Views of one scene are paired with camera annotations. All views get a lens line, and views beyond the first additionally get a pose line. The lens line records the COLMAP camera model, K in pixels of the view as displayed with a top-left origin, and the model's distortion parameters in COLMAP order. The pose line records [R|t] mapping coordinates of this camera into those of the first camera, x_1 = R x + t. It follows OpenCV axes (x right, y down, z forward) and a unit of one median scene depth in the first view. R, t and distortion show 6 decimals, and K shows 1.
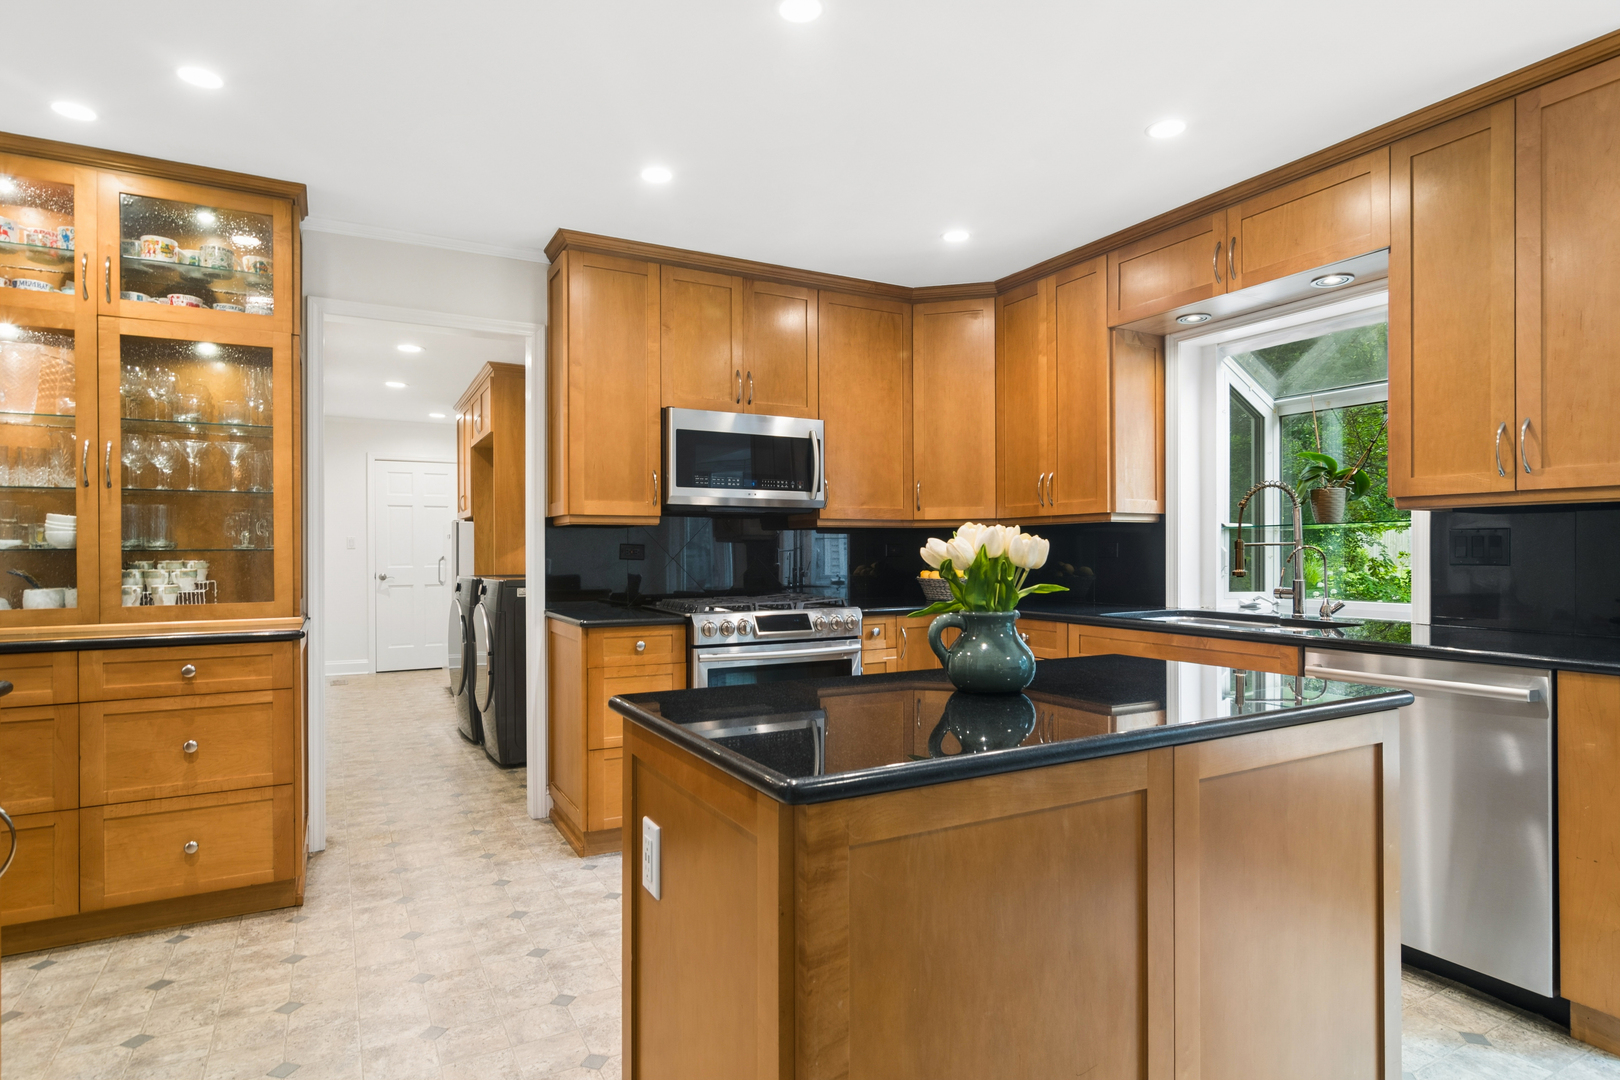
lens RADIAL K [[871.1, 0, 812.4], [0, 871.1, 549.3], [0, 0, 1]] dist [0.001036, 0.001583]
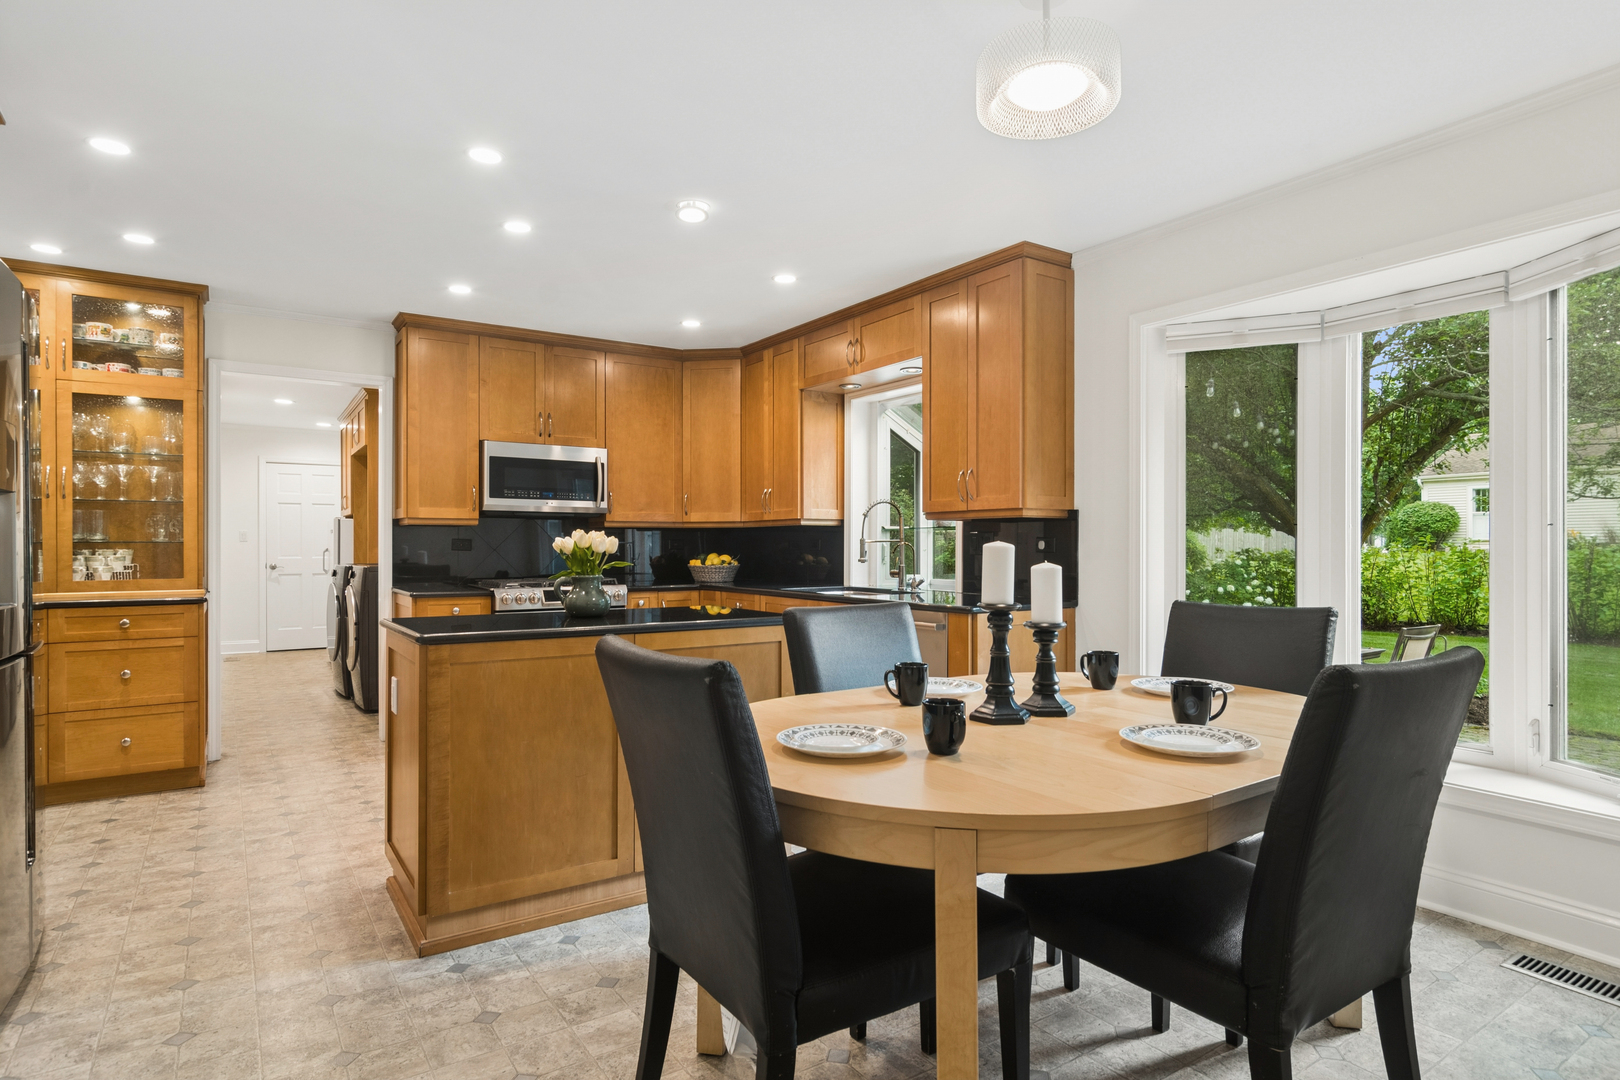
lens RADIAL K [[871.1, 0, 810.4], [0, 871.1, 547.5], [0, 0, 1]] dist [0.001036, 0.001583]
pose [[0.996189, 0.004109, 0.087122, 0.260475], [-0.004418, 0.999985, 0.003350, 0.000196], [-0.087107, -0.003723, 0.996192, -0.475643]]
